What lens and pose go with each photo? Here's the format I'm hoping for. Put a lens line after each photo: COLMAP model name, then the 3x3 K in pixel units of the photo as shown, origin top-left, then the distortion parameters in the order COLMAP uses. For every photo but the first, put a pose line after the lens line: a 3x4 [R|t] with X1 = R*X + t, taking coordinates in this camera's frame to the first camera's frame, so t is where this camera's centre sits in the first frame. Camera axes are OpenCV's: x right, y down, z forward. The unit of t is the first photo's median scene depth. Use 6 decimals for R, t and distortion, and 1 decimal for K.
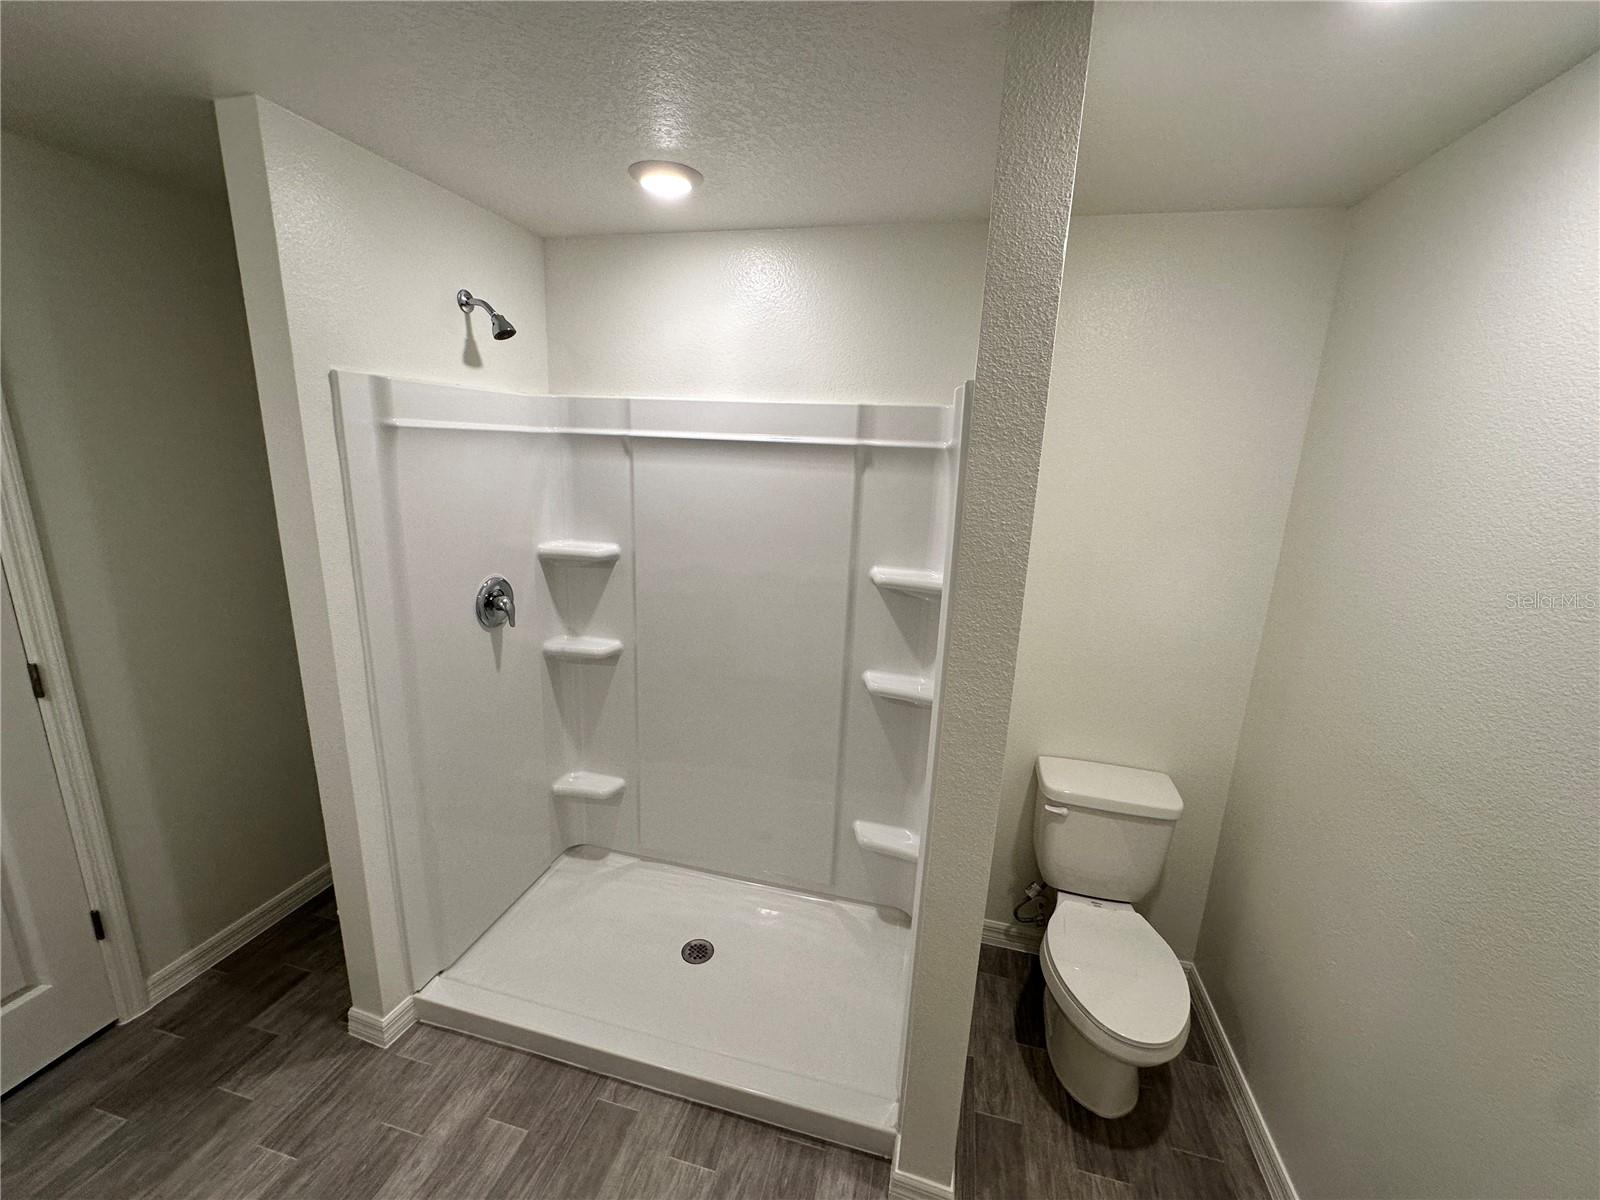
lens RADIAL K [[643.4, 0, 806.5], [0, 643.4, 601.8], [0, 0, 1]] dist [-0.002338, -0.000134]
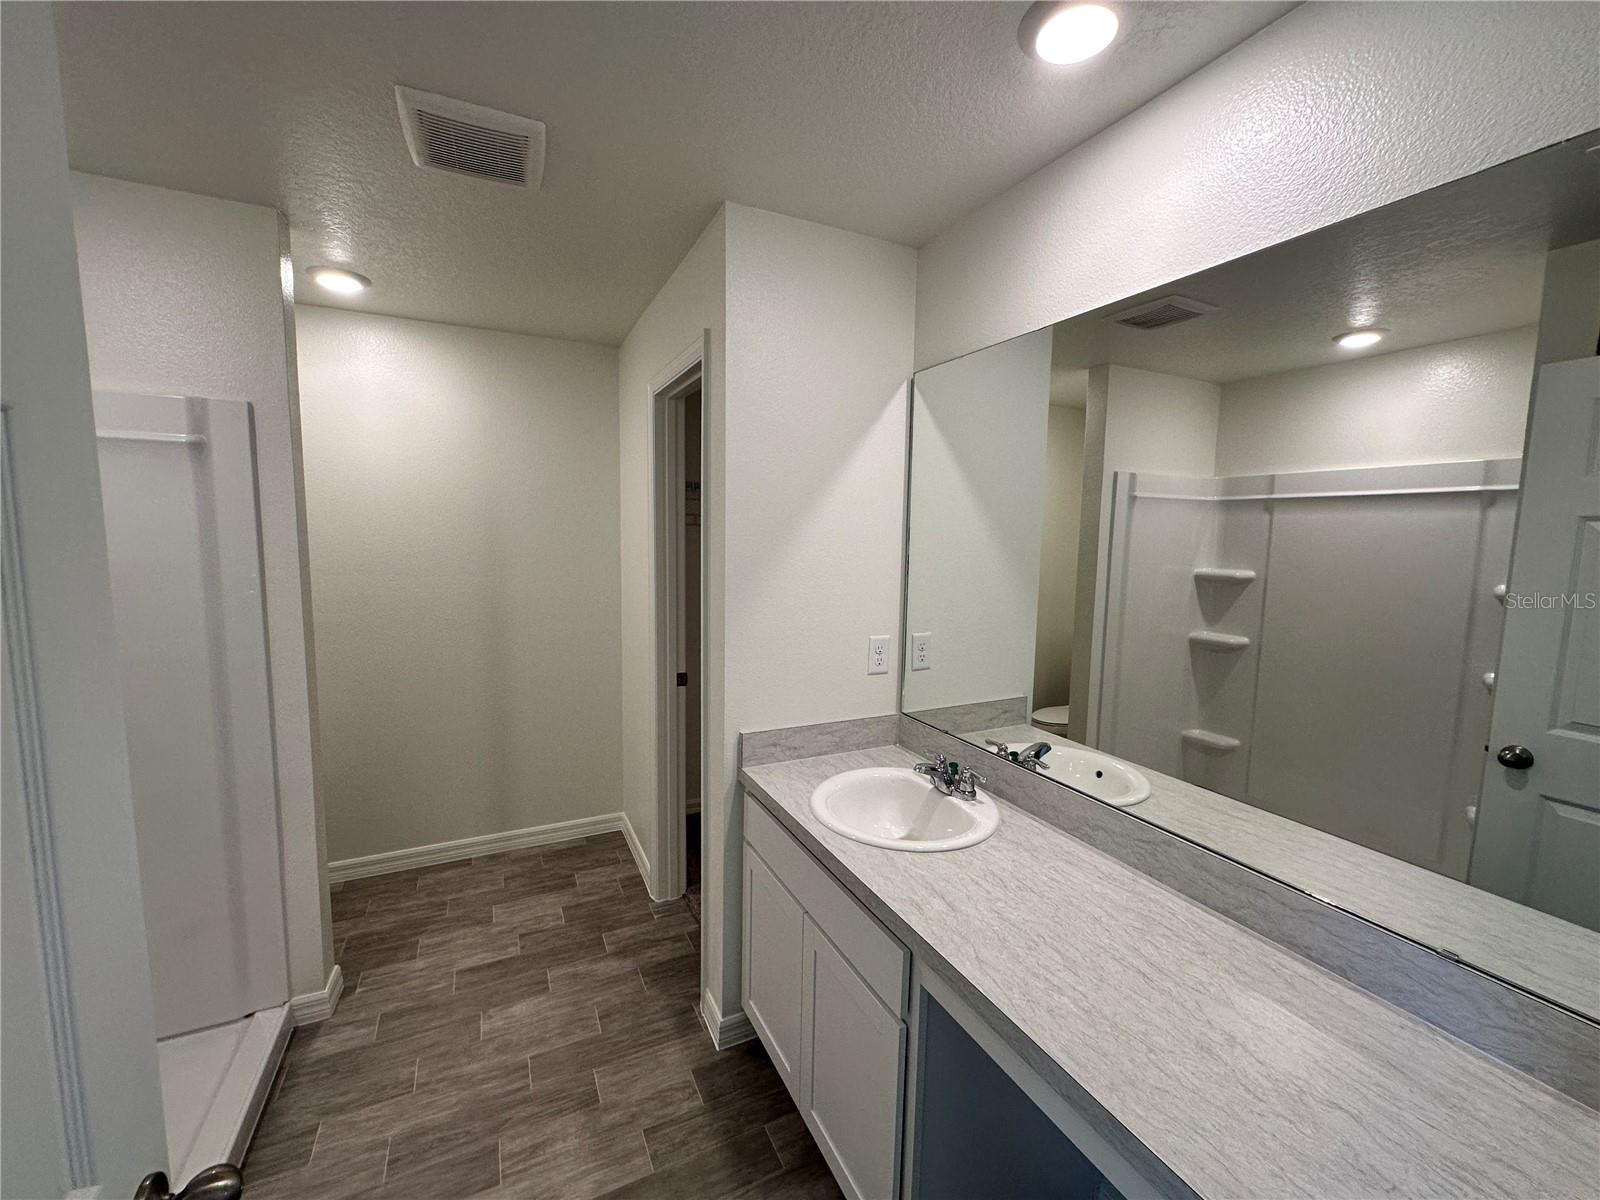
lens RADIAL K [[643.4, 0, 806.5], [0, 643.4, 601.8], [0, 0, 1]] dist [-0.002338, -0.000134]
pose [[0.650679, 0.051400, -0.757612, 0.169760], [-0.165989, 0.983206, -0.075855, 0.278638], [0.740989, 0.175112, 0.648283, -0.749016]]
